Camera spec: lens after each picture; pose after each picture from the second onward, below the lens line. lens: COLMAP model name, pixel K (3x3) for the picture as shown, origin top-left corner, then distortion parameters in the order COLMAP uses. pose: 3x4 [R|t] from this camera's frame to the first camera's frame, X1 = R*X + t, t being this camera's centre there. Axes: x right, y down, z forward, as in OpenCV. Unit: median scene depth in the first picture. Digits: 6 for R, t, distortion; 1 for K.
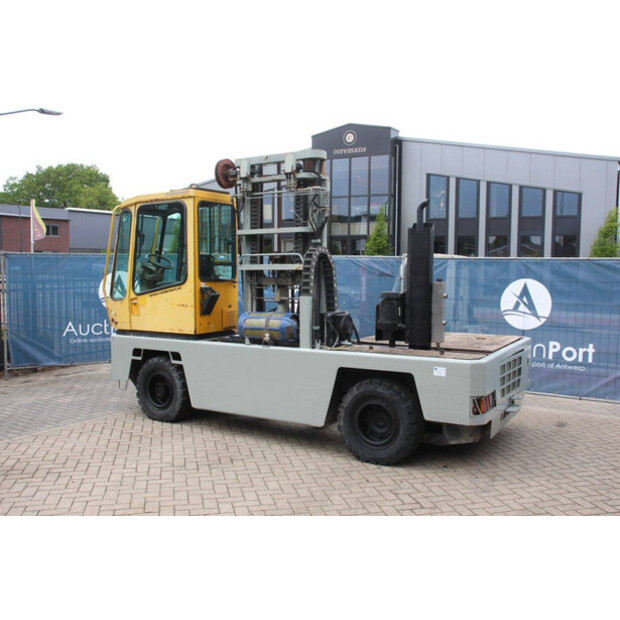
lens RADIAL K [[577.8, 0, 318.8], [0, 577.8, 309.8], [0, 0, 1]] dist [-0.082050, 0.000000]
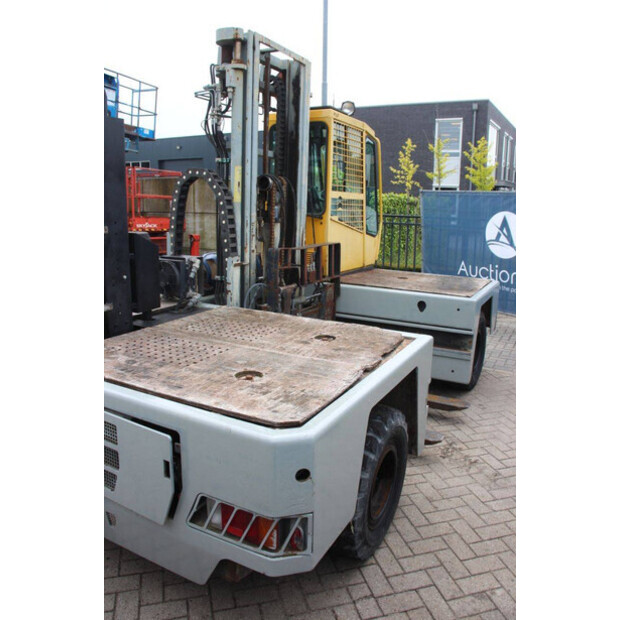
lens RADIAL K [[514.1, 0, 317.1], [0, 514.1, 319.9], [0, 0, 1]] dist [-0.149749, 0.120745]
pose [[0.058192, 0.224183, -0.972808, 0.634024], [-0.102498, 0.970651, 0.217554, -0.067912], [0.993030, 0.087051, 0.079462, 1.025784]]
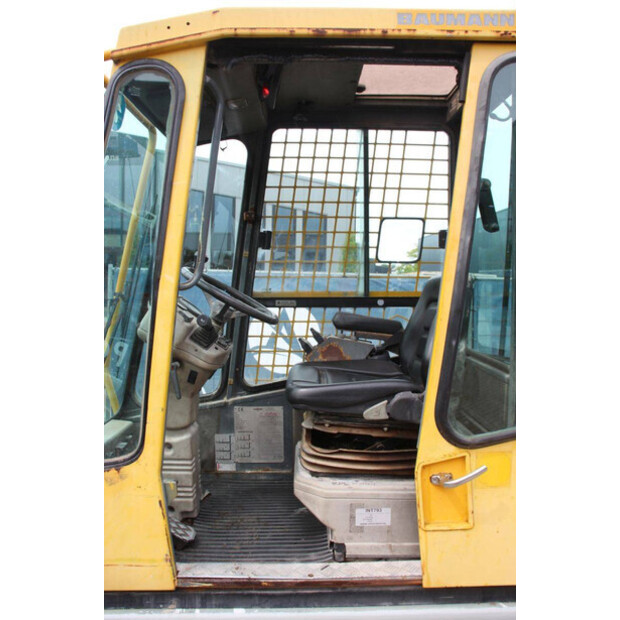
lens RADIAL K [[514.1, 0, 315.7], [0, 514.1, 313.6], [0, 0, 1]] dist [-0.149749, 0.120745]
pose [[0.858812, -0.033512, 0.511193, -0.407846], [0.037611, 0.999290, 0.002322, -0.083218], [-0.510908, 0.017232, 0.859463, 0.854092]]
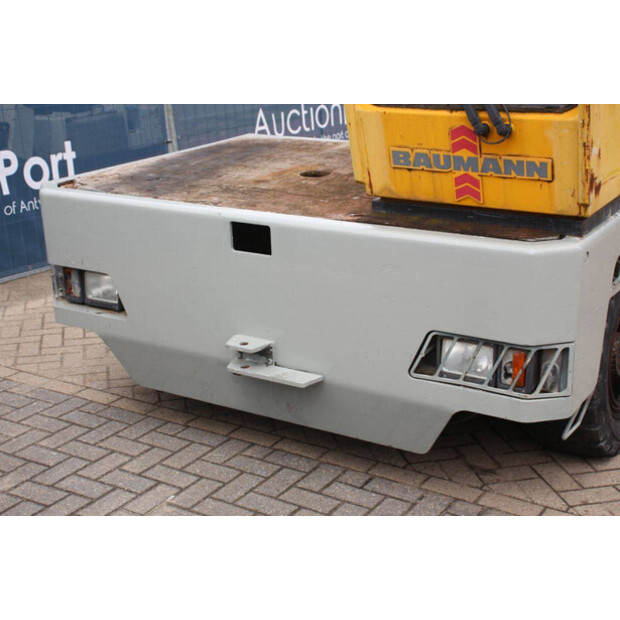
lens RADIAL K [[985.3, 0, 310.8], [0, 985.3, 305.7], [0, 0, 1]] dist [0.103822, 0.000000]
pose [[0.027310, -0.312332, 0.949580, -0.850522], [0.089030, 0.946919, 0.308897, -0.078305], [-0.995654, 0.076106, 0.053667, 1.209583]]
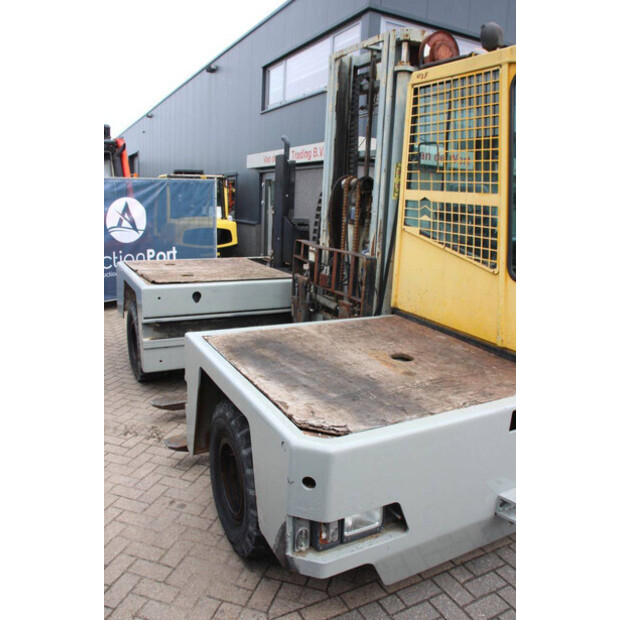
lens RADIAL K [[514.1, 0, 304.5], [0, 514.1, 308.4], [0, 0, 1]] dist [-0.149749, 0.120745]
pose [[-0.846507, -0.154104, 0.509586, -0.363307], [-0.007231, 0.960429, 0.278431, -0.120452], [-0.532329, 0.232009, -0.814124, 1.618189]]
